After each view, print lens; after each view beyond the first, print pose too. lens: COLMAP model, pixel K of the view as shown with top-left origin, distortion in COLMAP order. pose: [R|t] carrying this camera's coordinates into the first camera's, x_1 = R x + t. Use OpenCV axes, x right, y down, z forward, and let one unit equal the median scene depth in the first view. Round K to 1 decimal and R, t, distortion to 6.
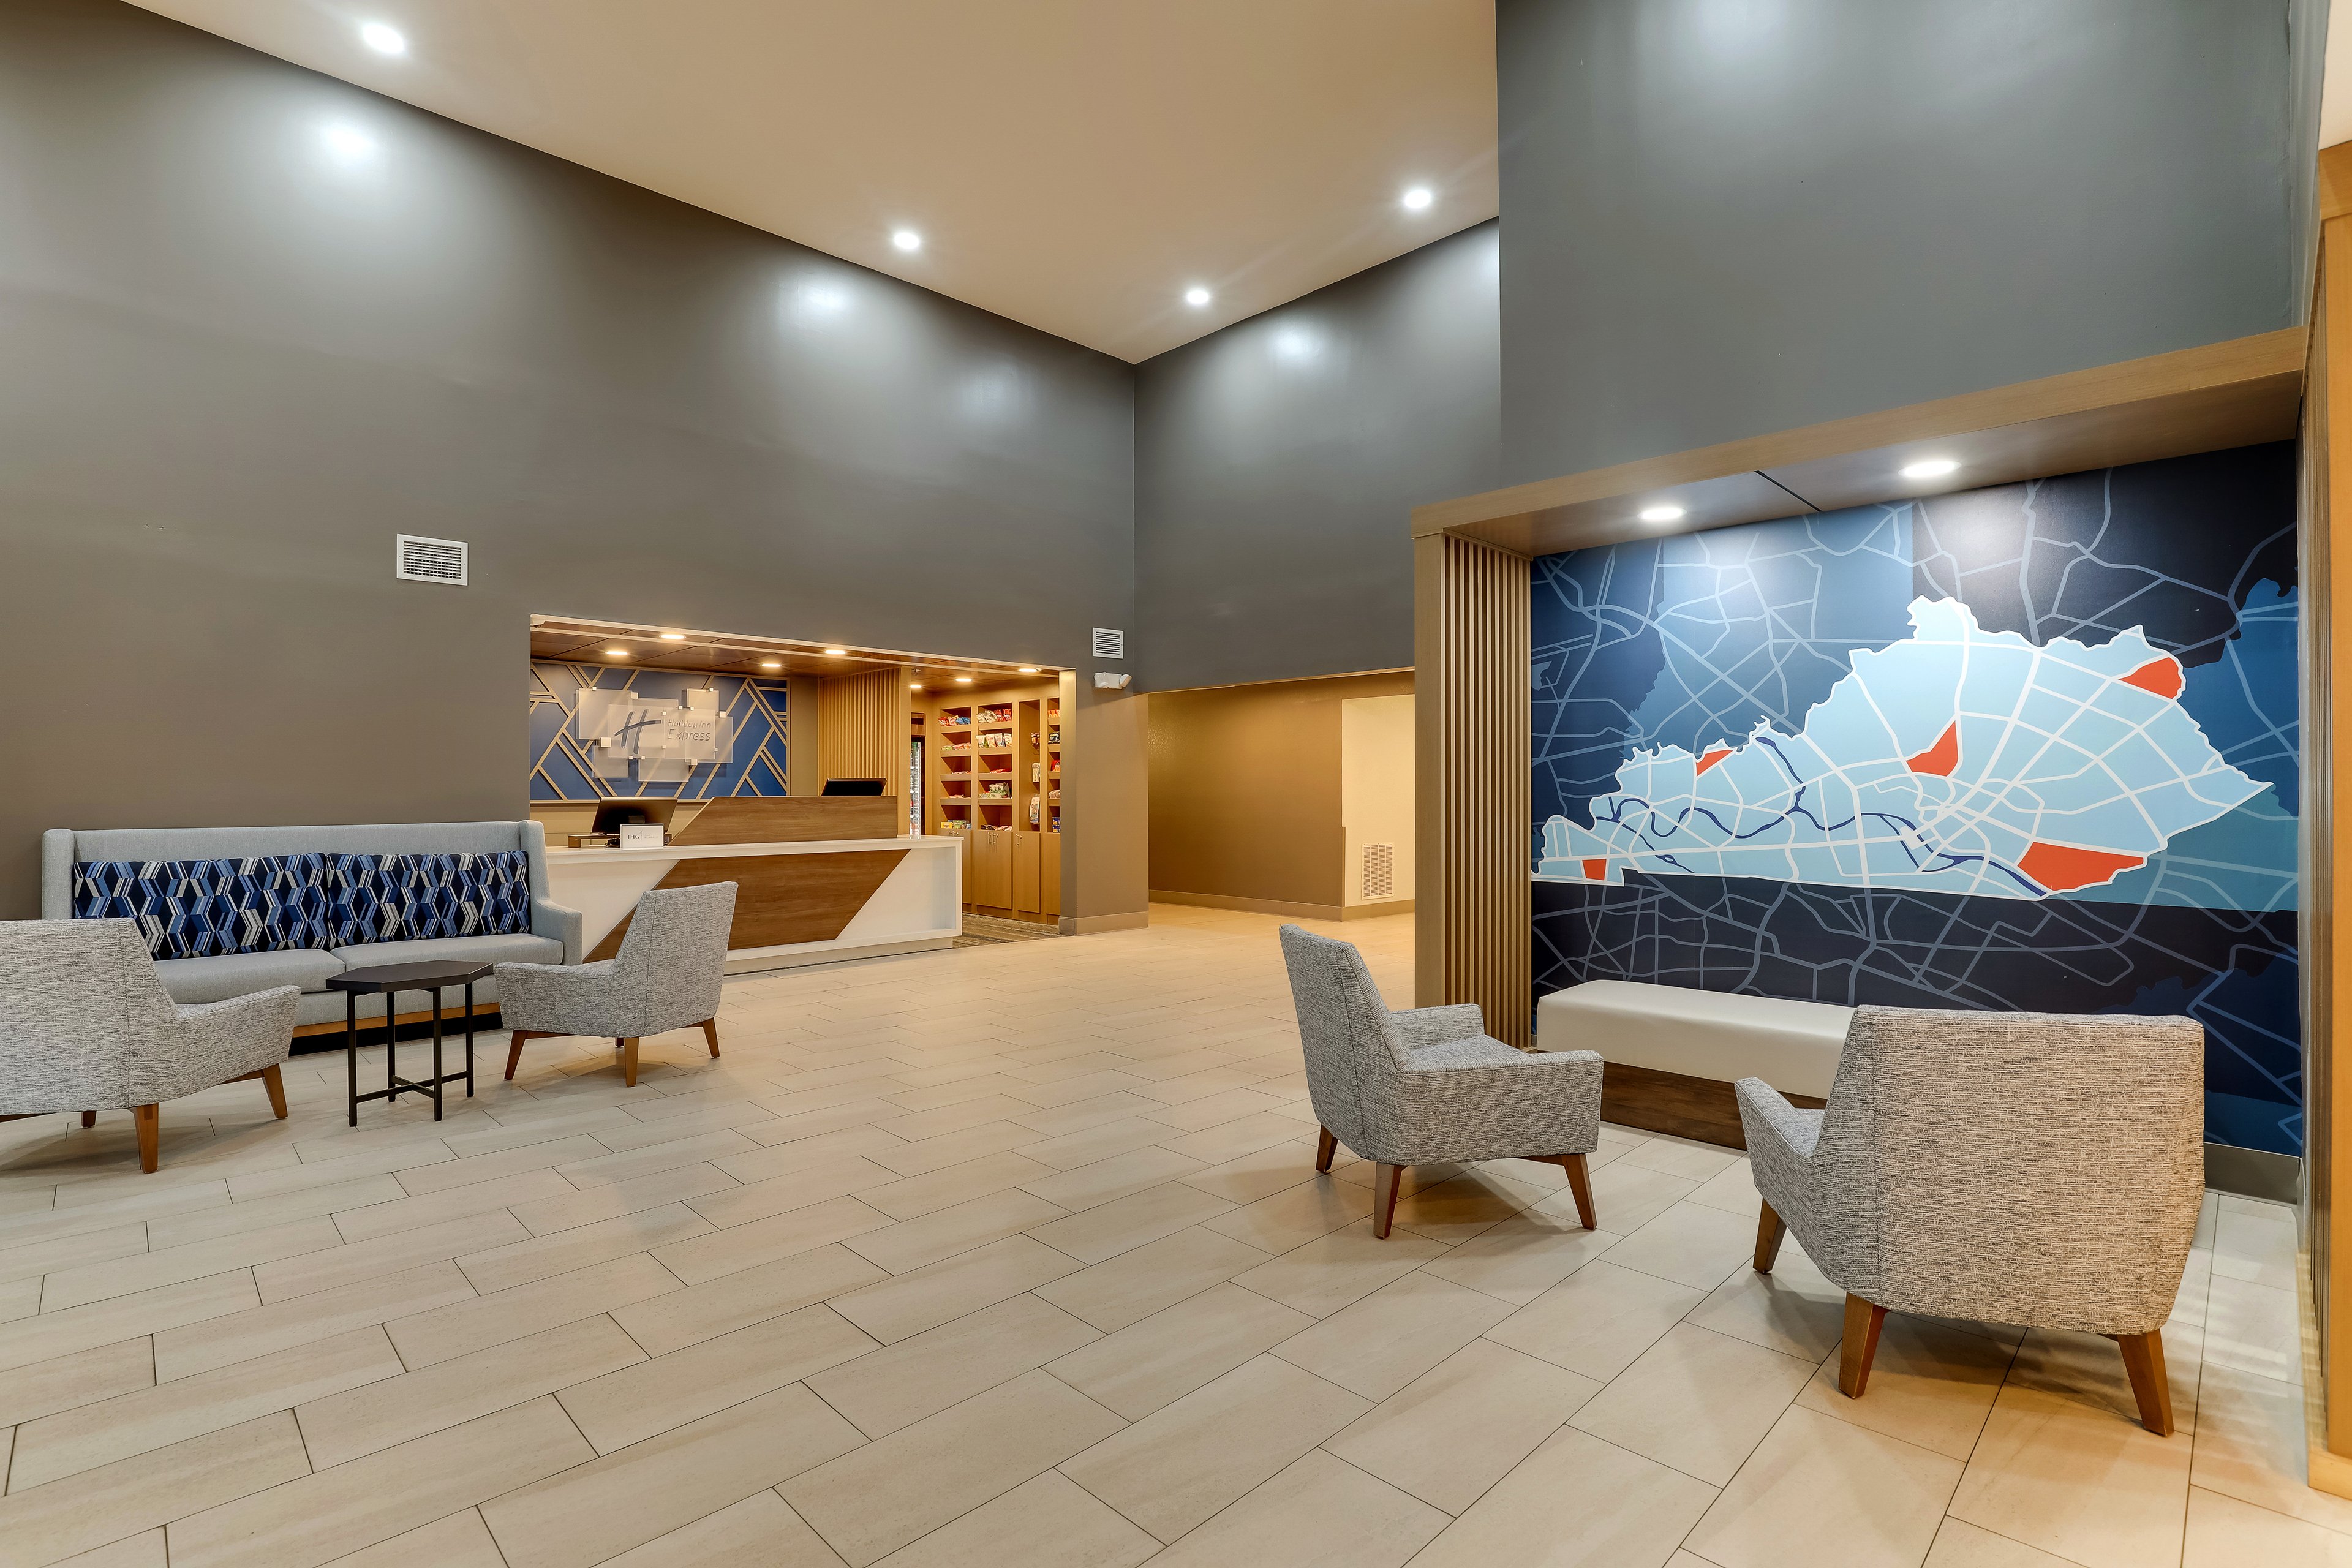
lens RADIAL K [[1094.4, 0, 1144.0], [0, 1094.4, 800.5], [0, 0, 1]] dist [-0.034413, 0.005642]
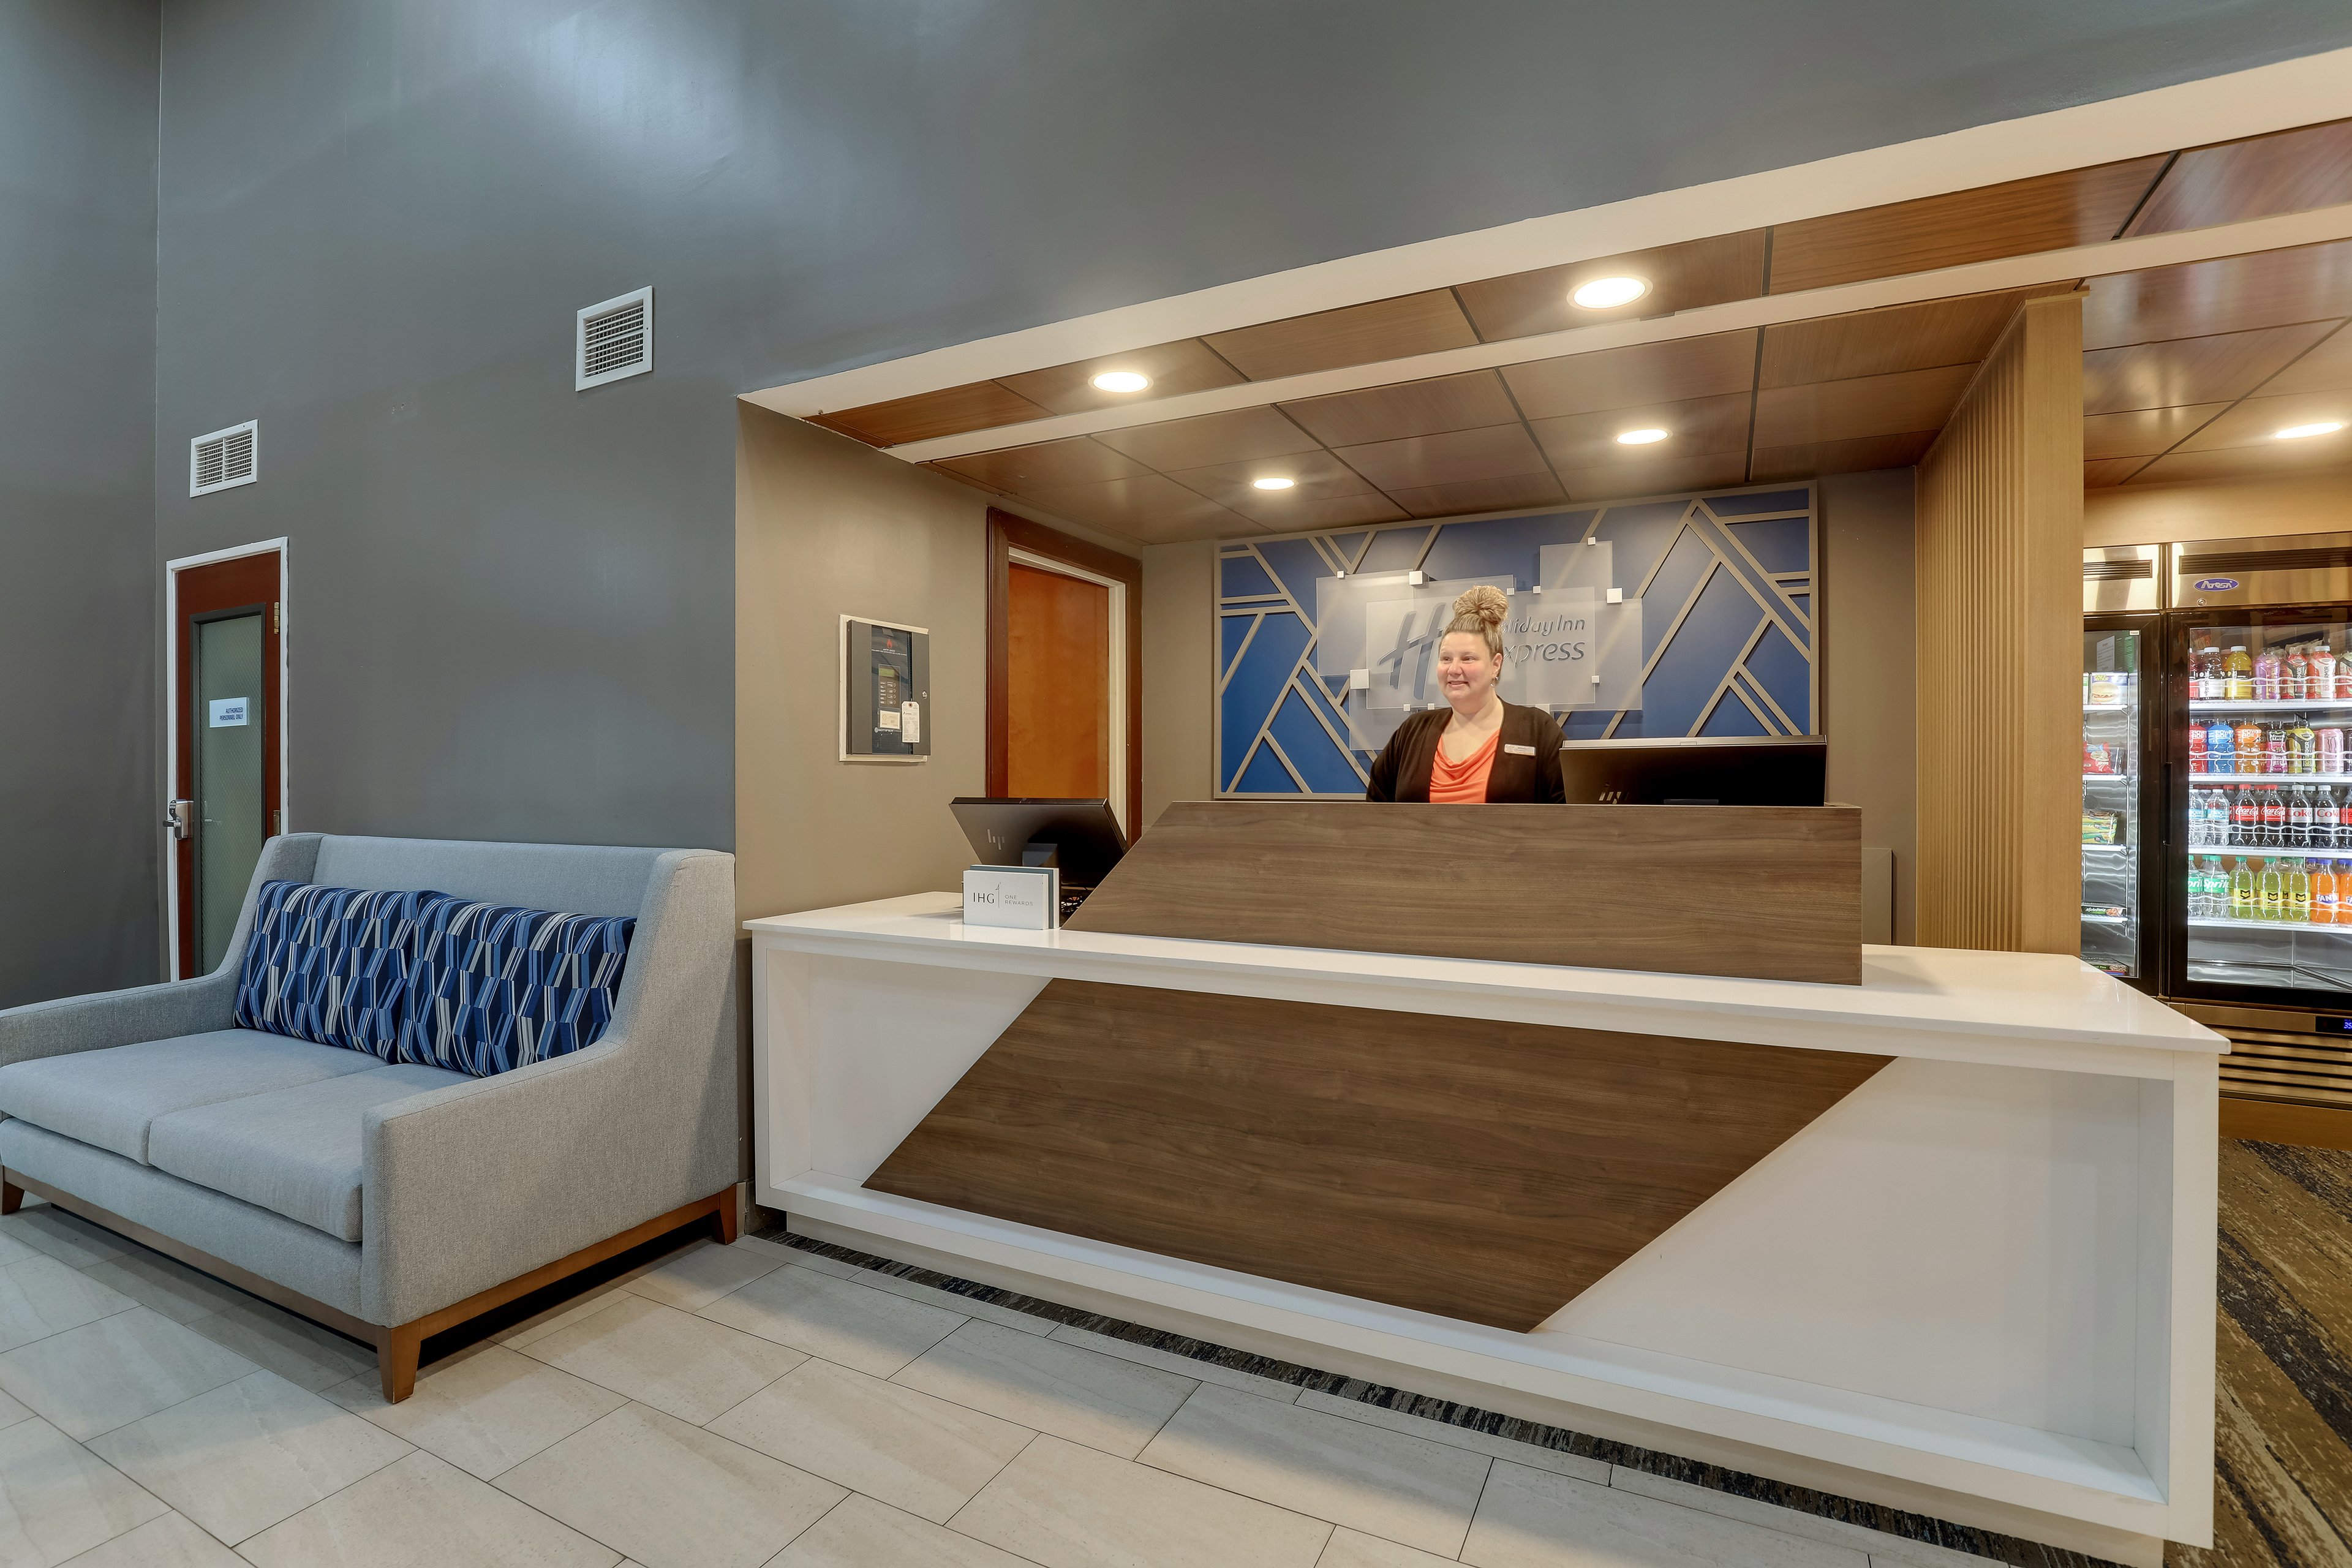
lens RADIAL K [[1094.4, 0, 1176.8], [0, 1094.4, 767.2], [0, 0, 1]] dist [-0.034413, 0.005642]
pose [[0.344349, -0.000734, -0.938842, -0.066260], [-0.004804, 0.999985, -0.002544, -0.013596], [0.938830, 0.005386, 0.344340, 0.900205]]
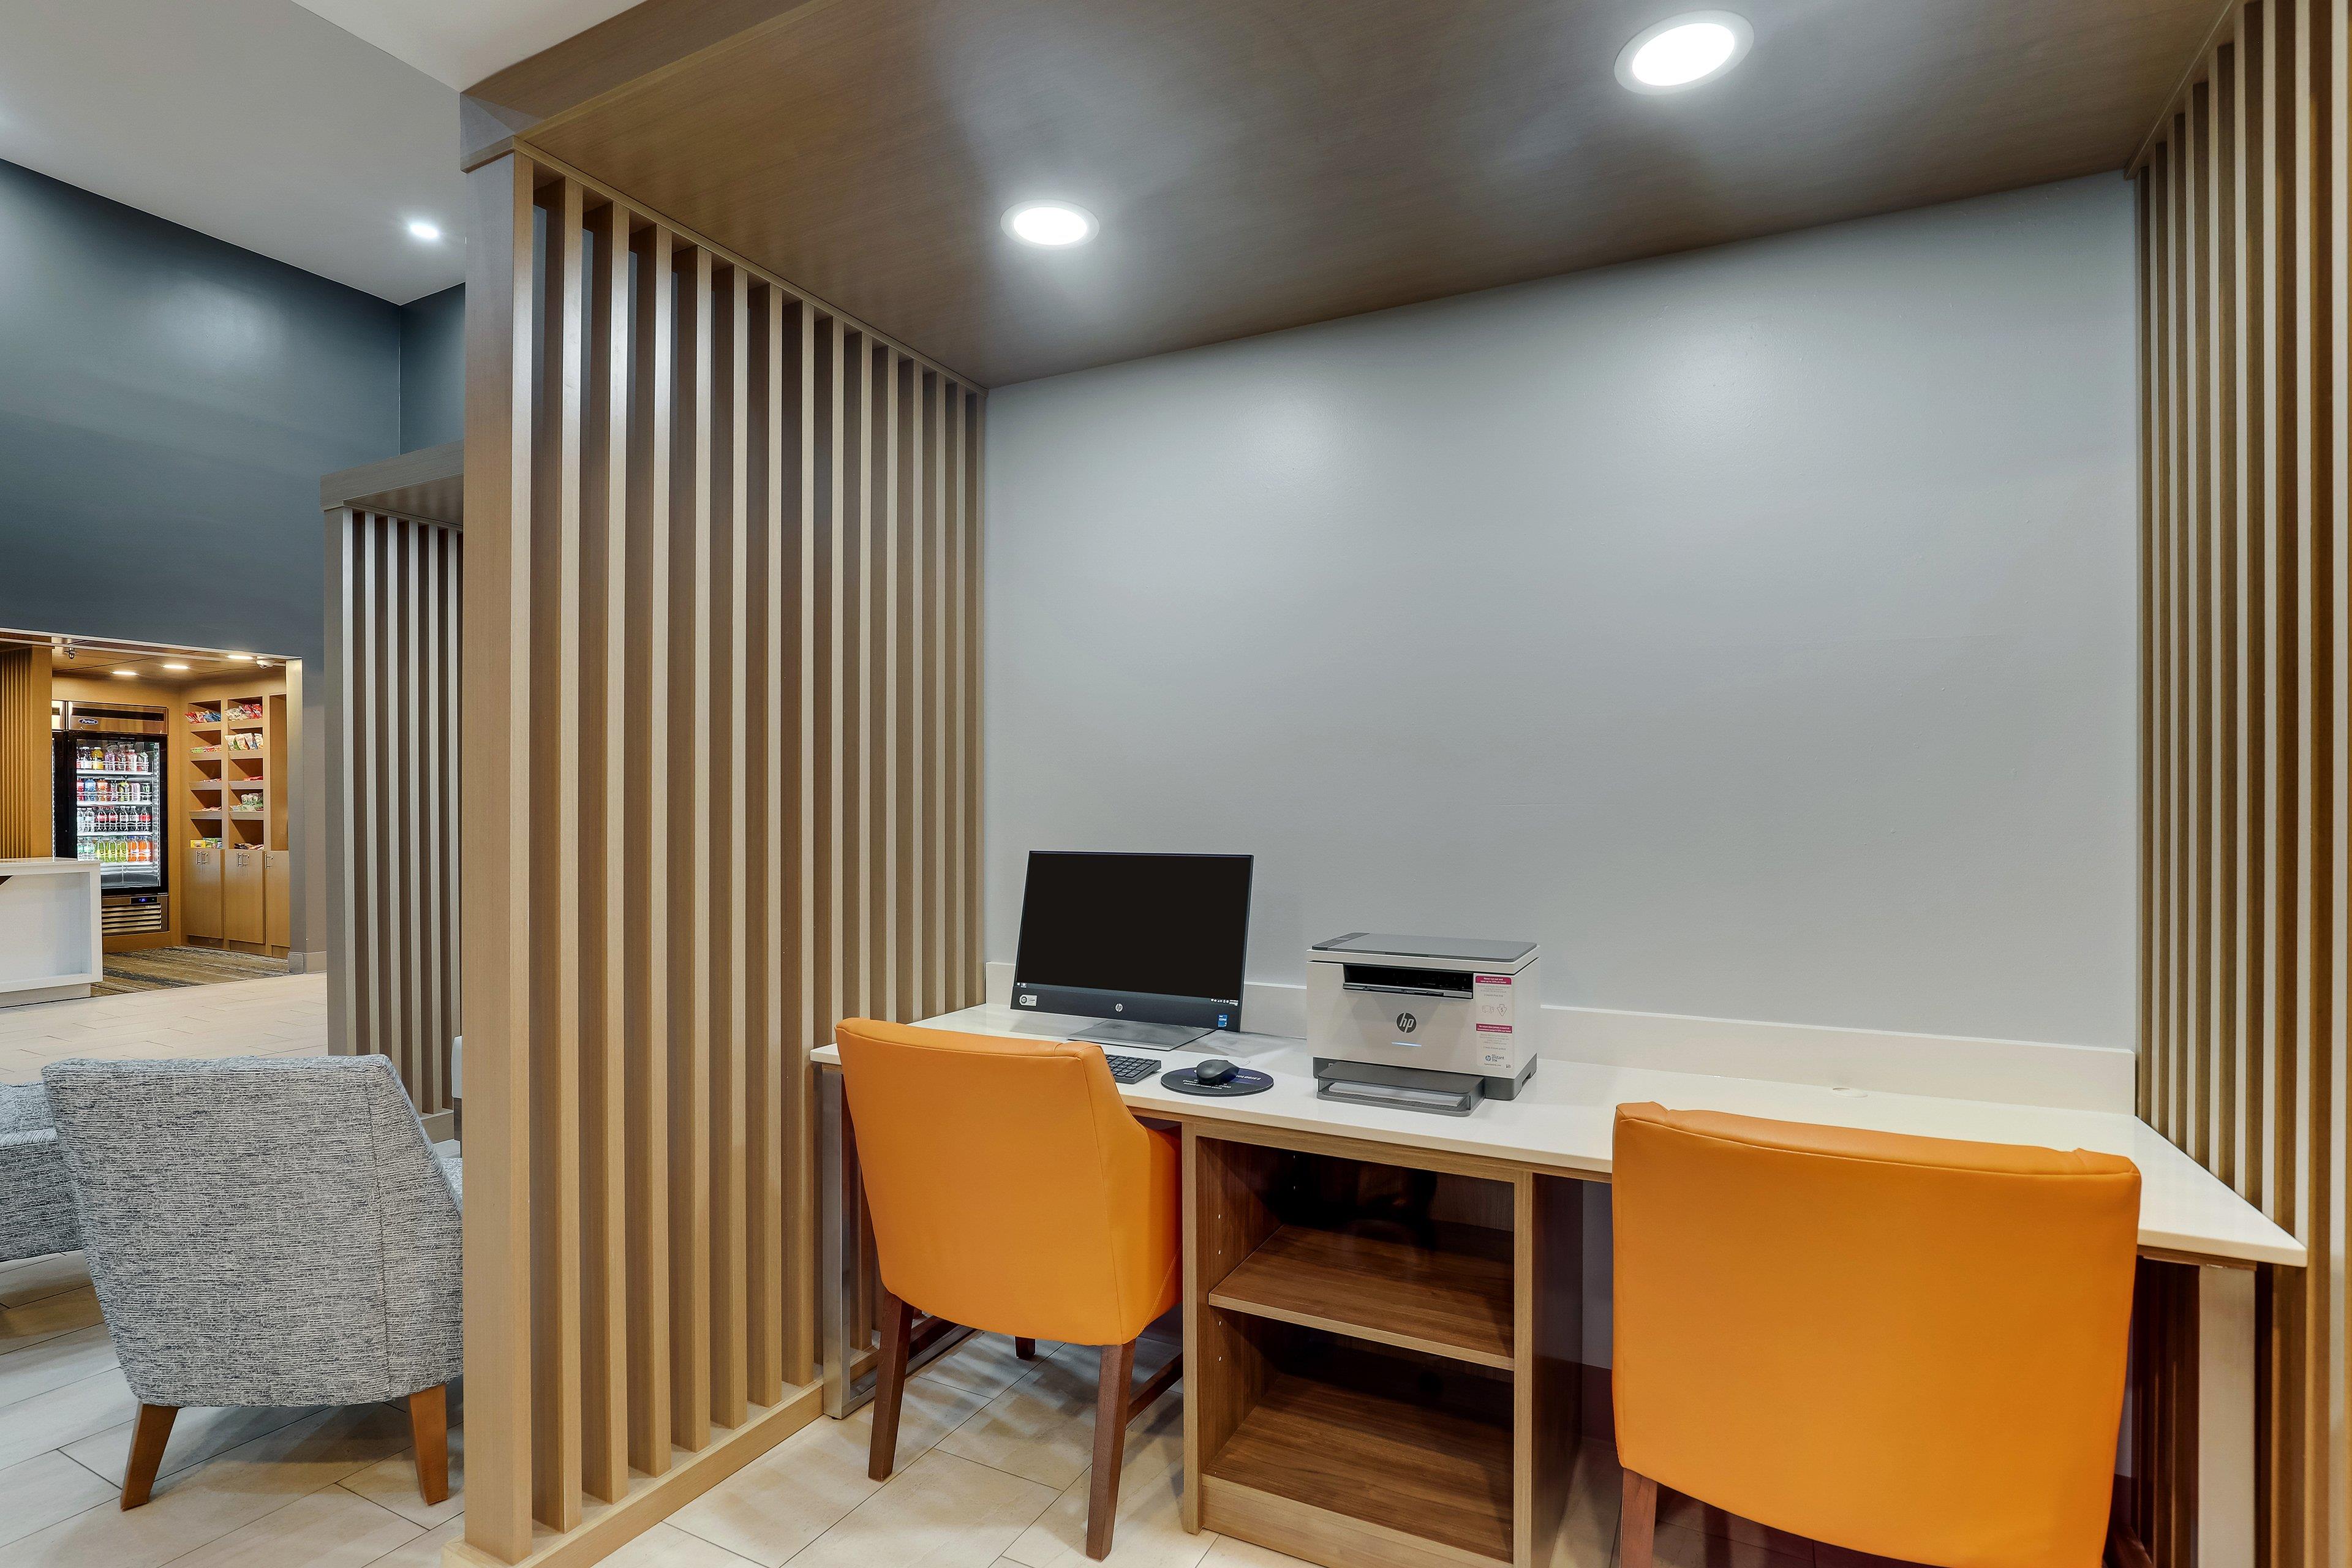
lens RADIAL K [[1094.4, 0, 1190.5], [0, 1094.4, 821.8], [0, 0, 1]] dist [-0.034413, 0.005642]
pose [[0.932089, -0.002391, 0.362221, 0.355627], [-0.000729, 0.999964, 0.008477, -0.001757], [-0.362228, -0.008166, 0.932054, -0.031550]]
